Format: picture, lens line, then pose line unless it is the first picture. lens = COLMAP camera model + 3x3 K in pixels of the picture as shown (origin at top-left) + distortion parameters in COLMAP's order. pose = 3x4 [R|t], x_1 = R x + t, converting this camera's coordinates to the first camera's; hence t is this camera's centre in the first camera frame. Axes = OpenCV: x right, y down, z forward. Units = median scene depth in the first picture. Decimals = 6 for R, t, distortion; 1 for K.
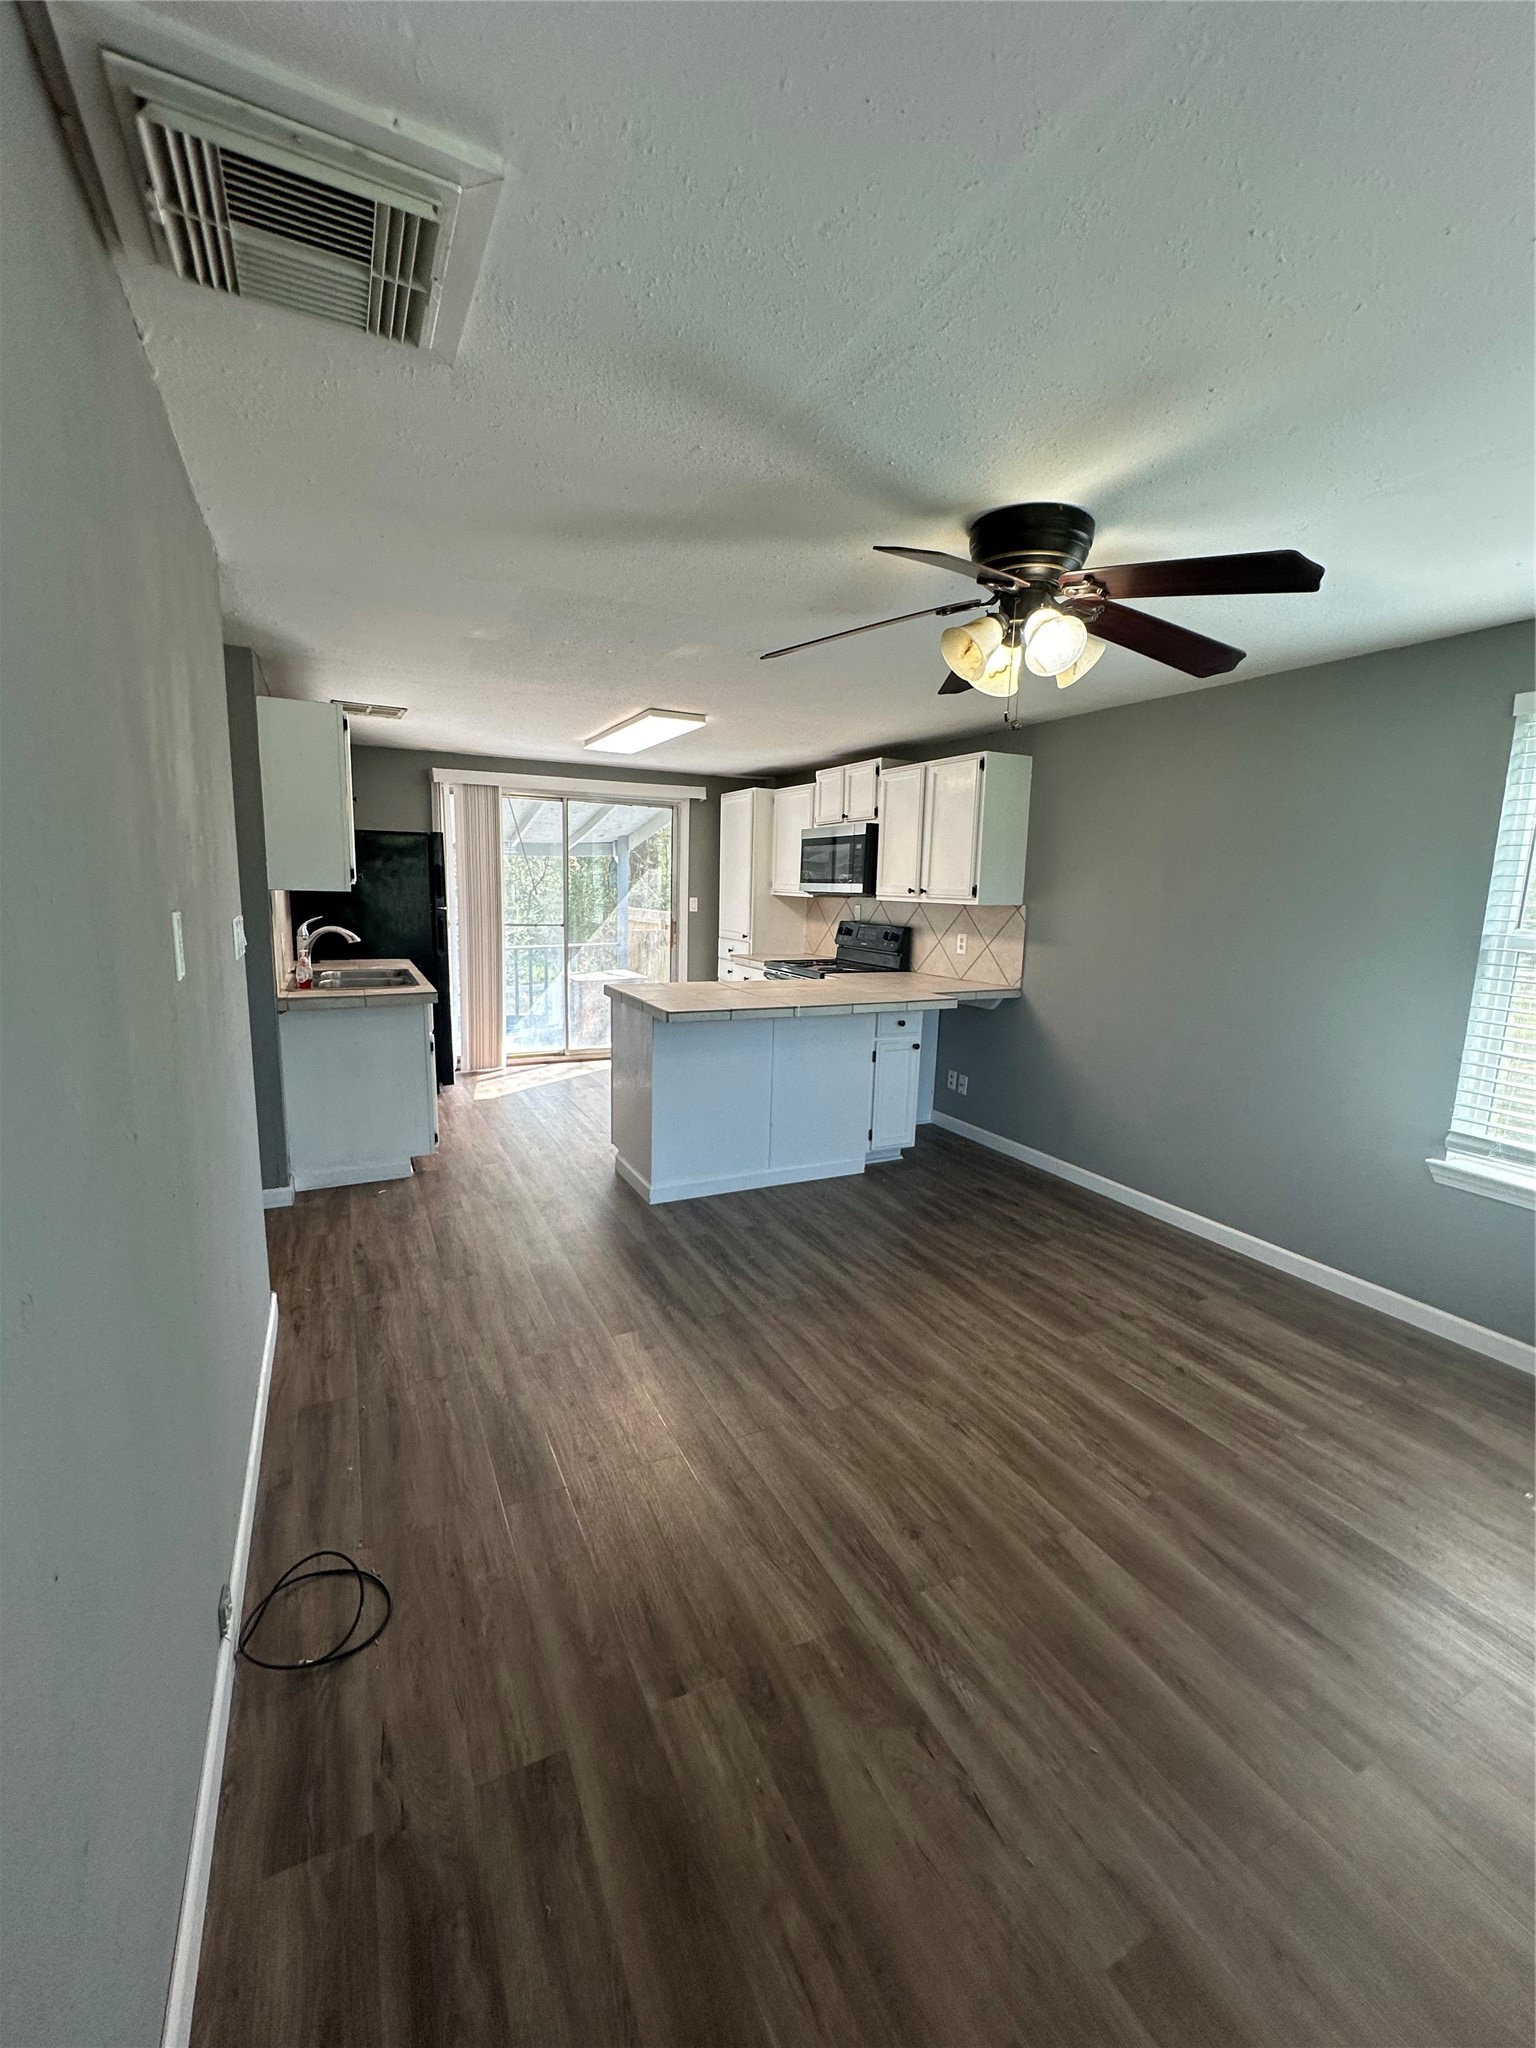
lens RADIAL K [[845.8, 0, 768.0], [0, 845.8, 1024.0], [0, 0, 1]] dist [-0.000580, -0.000118]
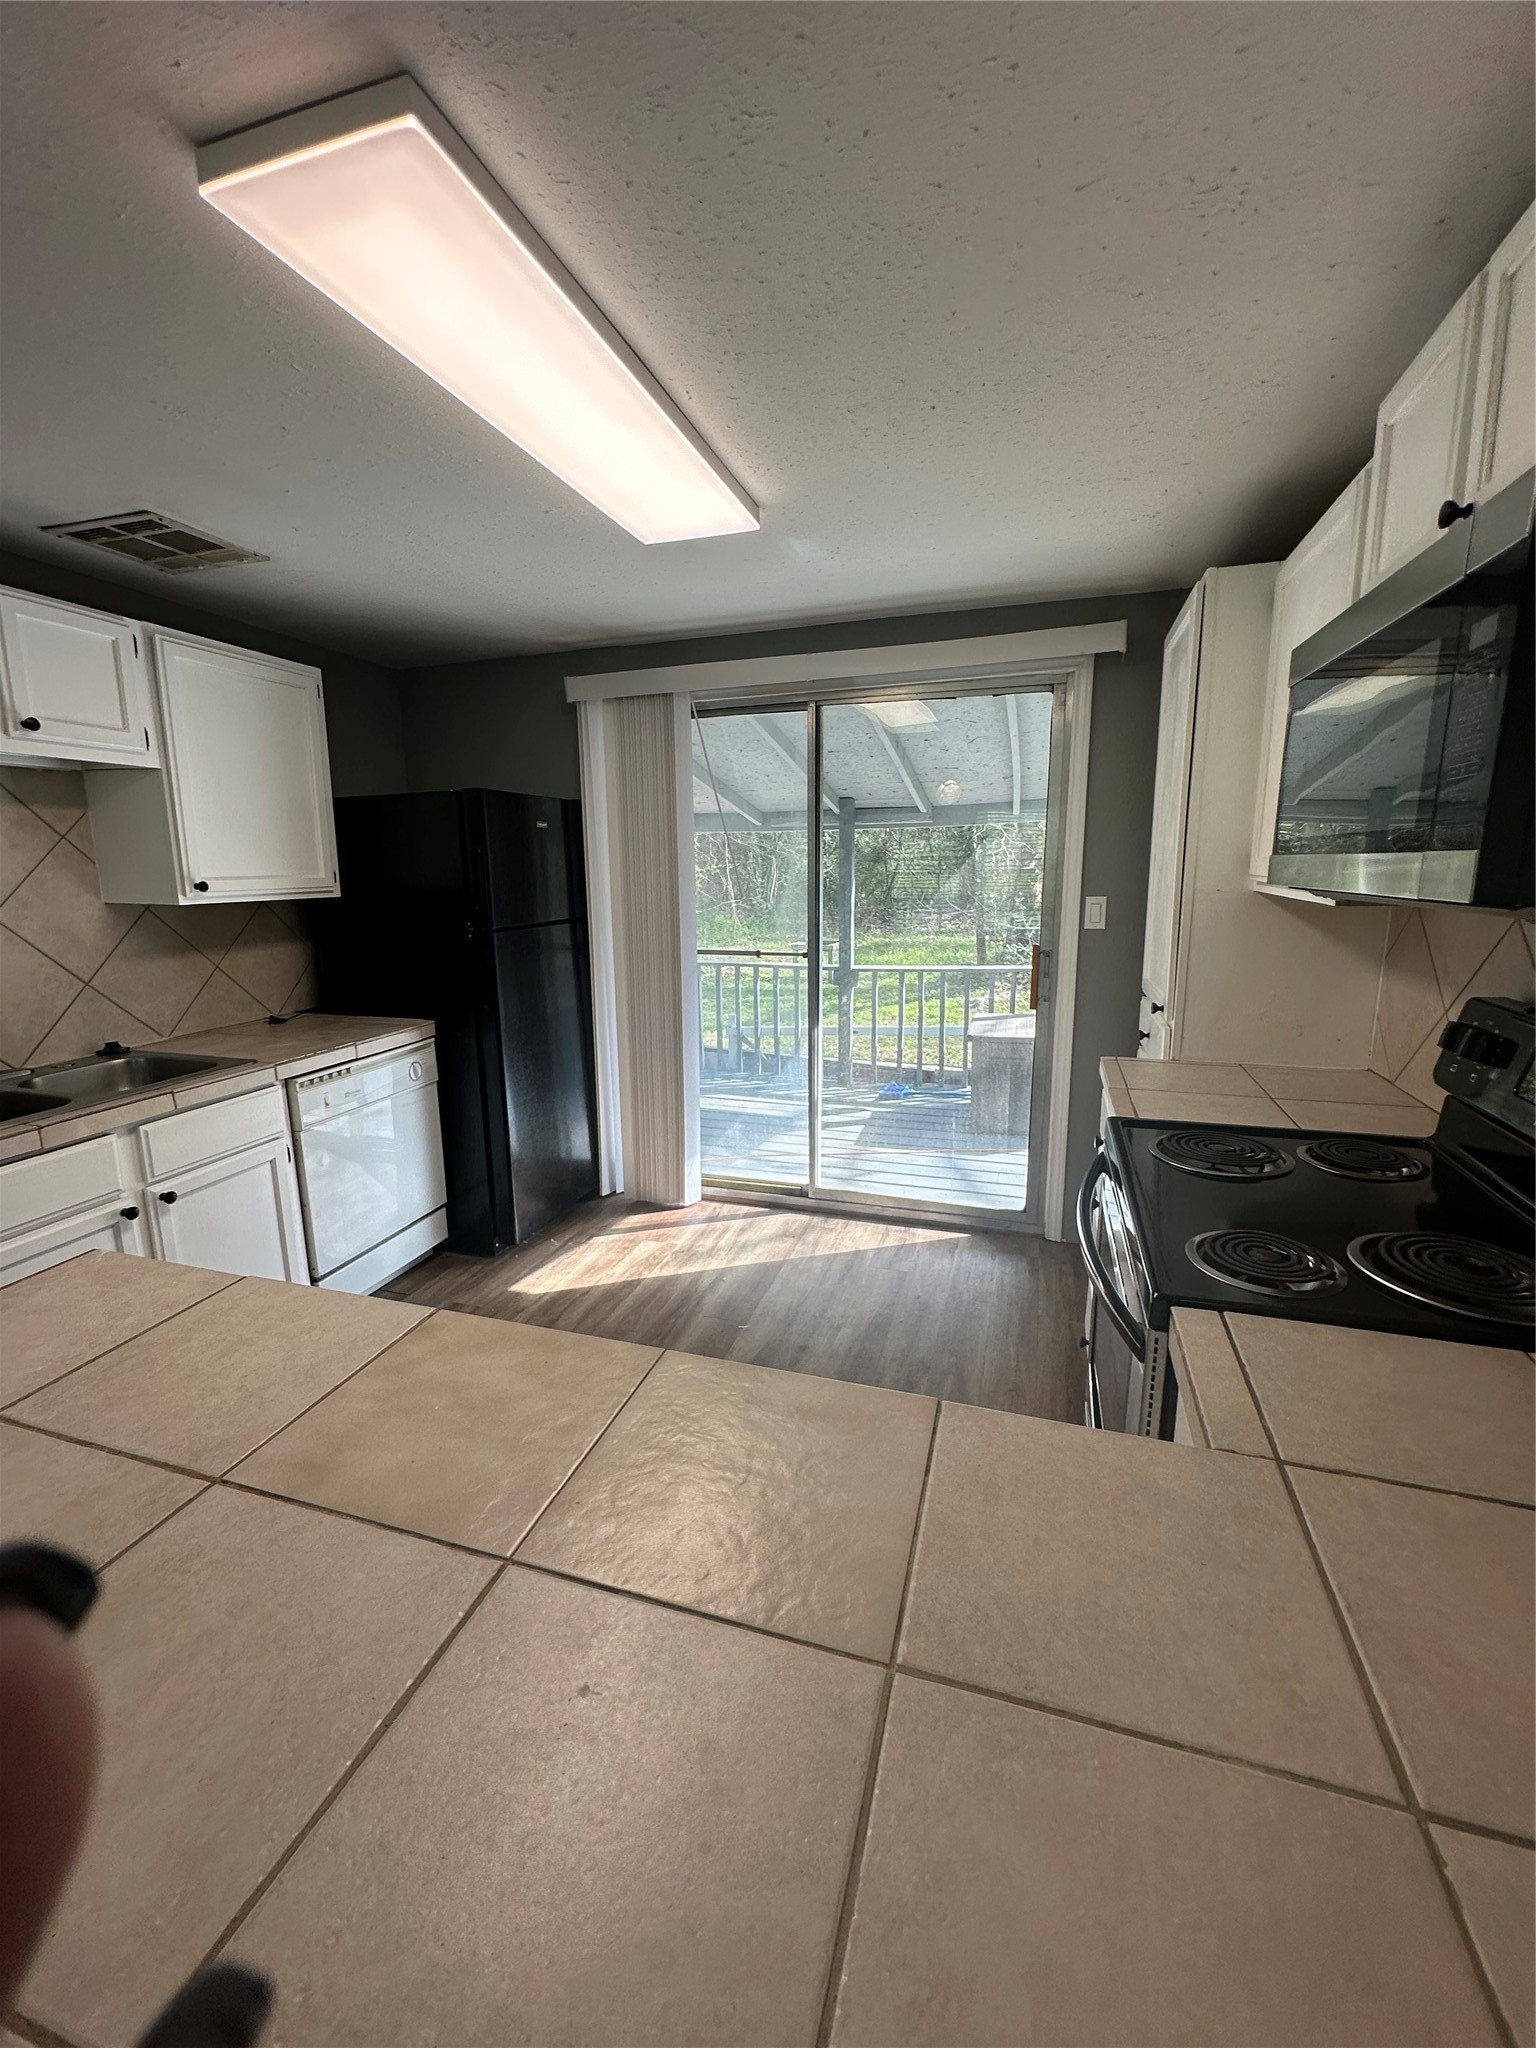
lens RADIAL K [[845.8, 0, 768.0], [0, 845.8, 1024.0], [0, 0, 1]] dist [-0.000580, -0.000118]
pose [[0.714152, 0.098598, -0.693012, 0.101330], [-0.083561, 0.994959, 0.055448, -0.098236], [0.694986, 0.018310, 0.718791, 0.597888]]
